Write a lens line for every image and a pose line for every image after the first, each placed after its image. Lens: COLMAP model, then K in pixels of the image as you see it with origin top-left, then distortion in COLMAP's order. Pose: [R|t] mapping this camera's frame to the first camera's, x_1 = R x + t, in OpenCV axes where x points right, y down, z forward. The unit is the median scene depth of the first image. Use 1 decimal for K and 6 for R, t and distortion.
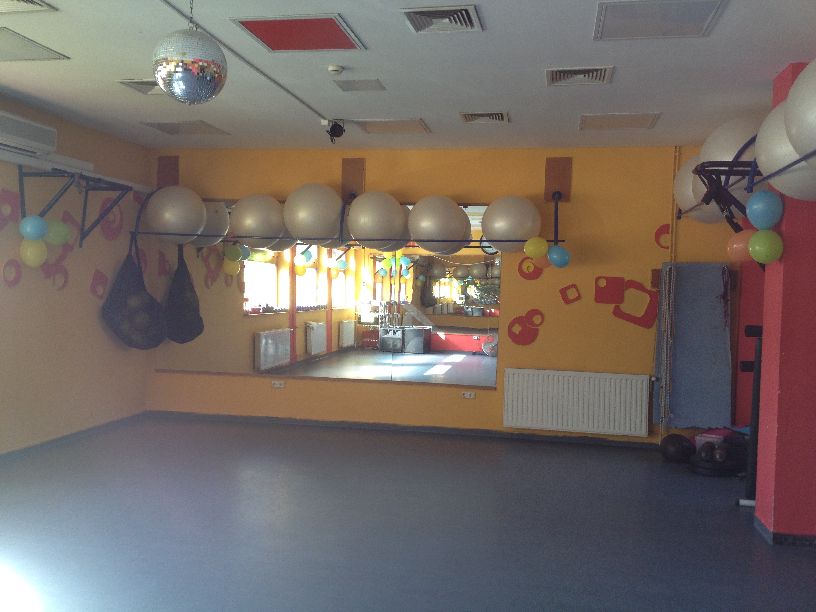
lens RADIAL K [[799.1, 0, 422.8], [0, 799.1, 300.0], [0, 0, 1]] dist [0.048767, 0.000000]
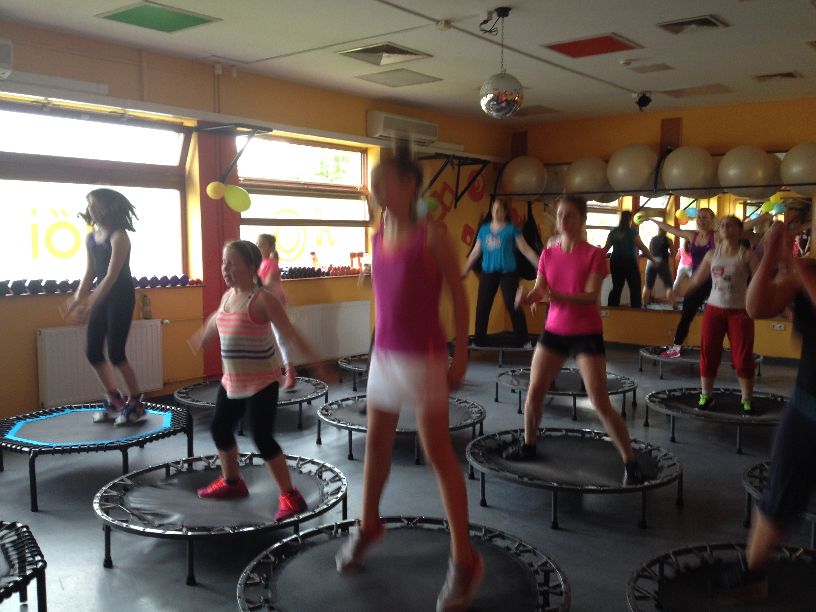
lens RADIAL K [[799.1, 0, 409.3], [0, 799.1, 312.3], [0, 0, 1]] dist [0.048767, 0.000000]
pose [[0.887114, 0.019404, -0.461143, 0.129866], [0.013683, 0.997571, 0.068298, 0.017044], [0.461348, -0.066898, 0.884693, -0.236992]]
